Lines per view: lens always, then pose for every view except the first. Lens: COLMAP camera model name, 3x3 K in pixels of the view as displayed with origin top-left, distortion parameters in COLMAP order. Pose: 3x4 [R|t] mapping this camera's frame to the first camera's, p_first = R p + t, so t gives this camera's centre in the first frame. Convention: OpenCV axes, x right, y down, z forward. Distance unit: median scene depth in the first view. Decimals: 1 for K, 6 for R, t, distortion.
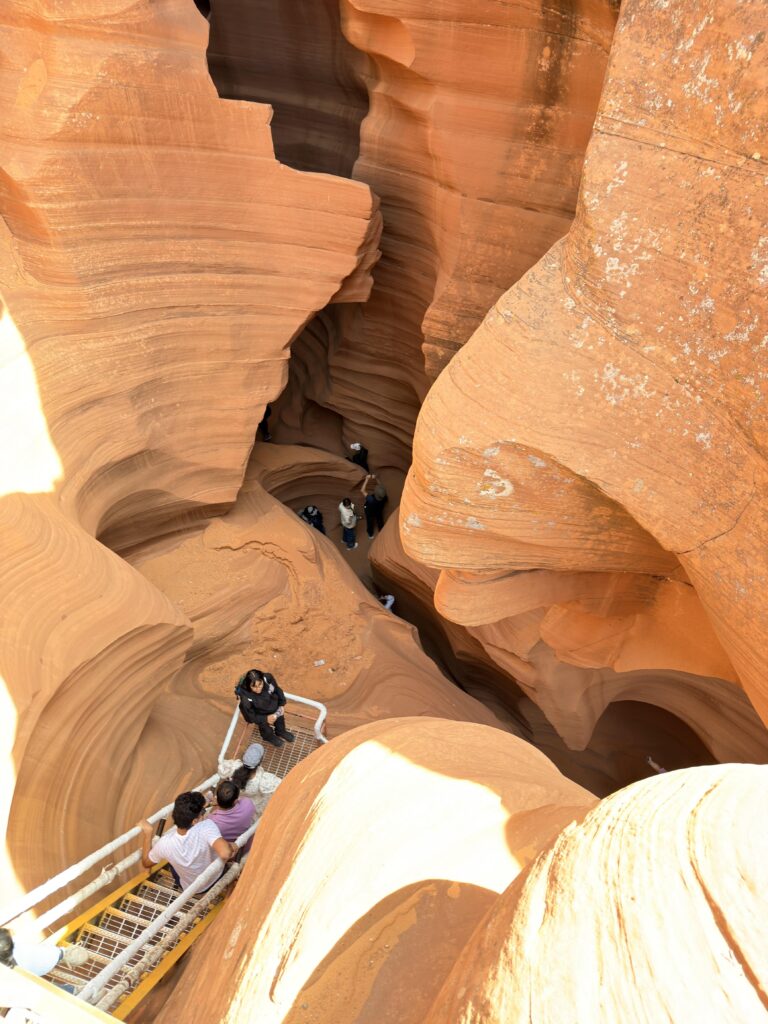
lens RADIAL K [[714.7, 0, 360.1], [0, 714.7, 502.0], [0, 0, 1]] dist [0.059346, -0.079264]
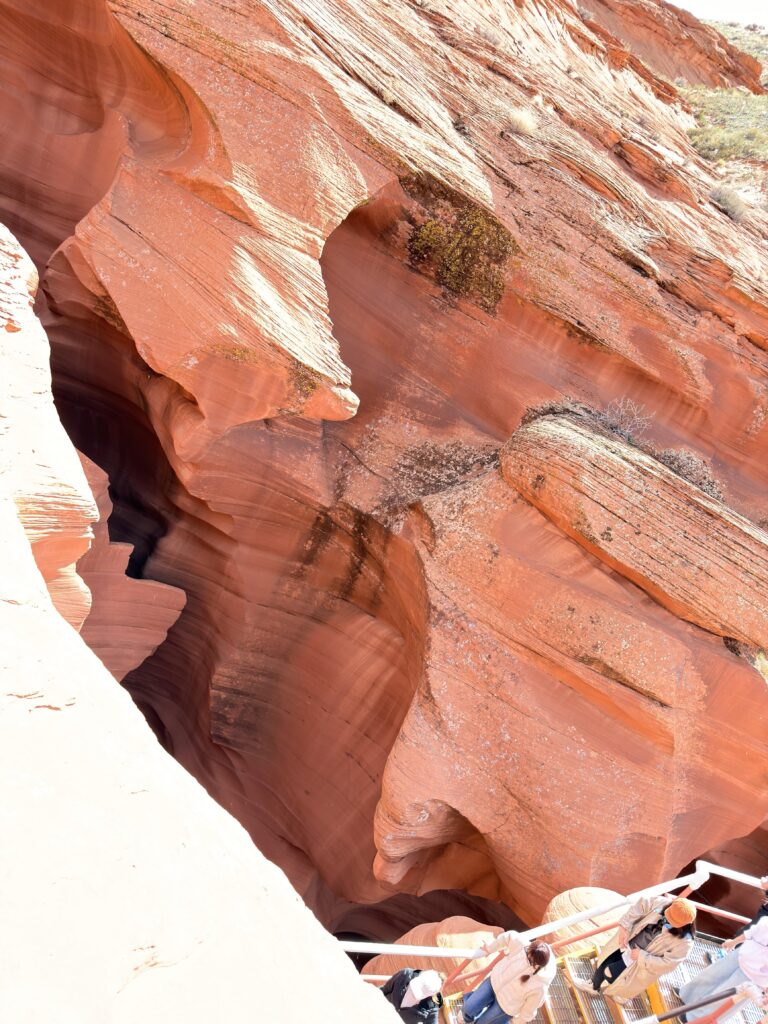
lens RADIAL K [[714.7, 0, 376.5], [0, 714.7, 522.1], [0, 0, 1]] dist [0.059346, -0.079264]
pose [[0.794030, 0.079636, 0.602639, -0.637172], [0.105253, 0.958396, -0.265328, -0.148516], [-0.598696, 0.274108, 0.752614, -0.443113]]
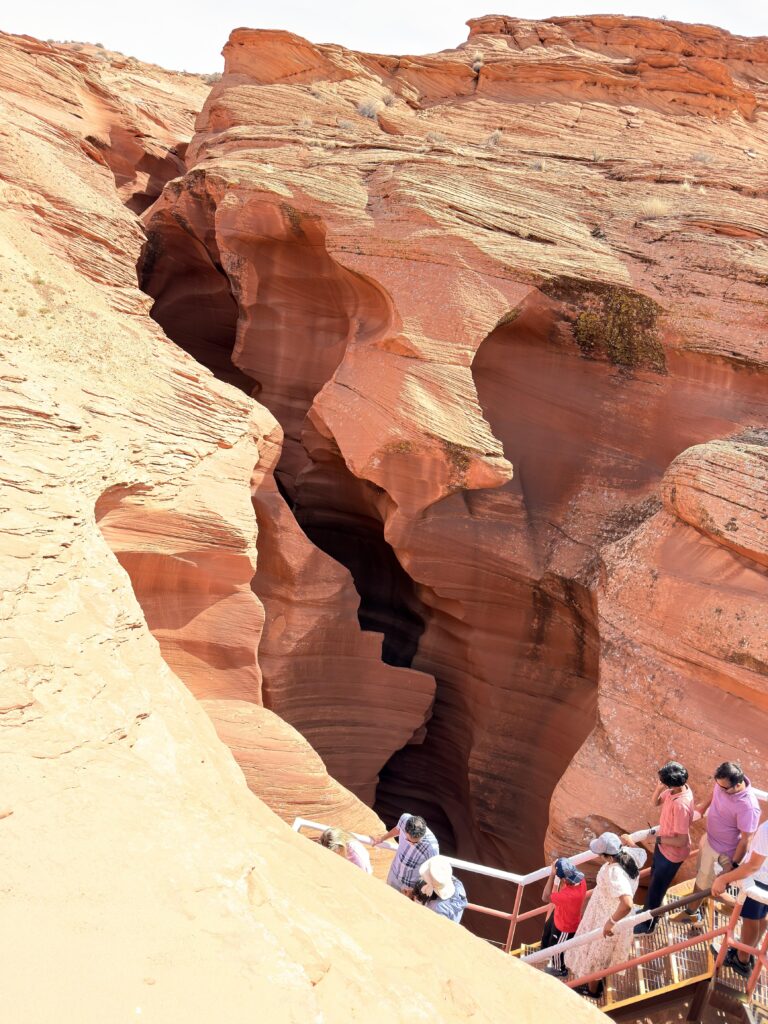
lens RADIAL K [[714.7, 0, 370.0], [0, 714.7, 511.7], [0, 0, 1]] dist [0.059346, -0.079264]
pose [[0.992910, 0.053961, 0.105916, -0.367257], [0.011197, 0.844612, -0.535261, 0.148182], [-0.118341, 0.532652, 0.838020, -0.657930]]
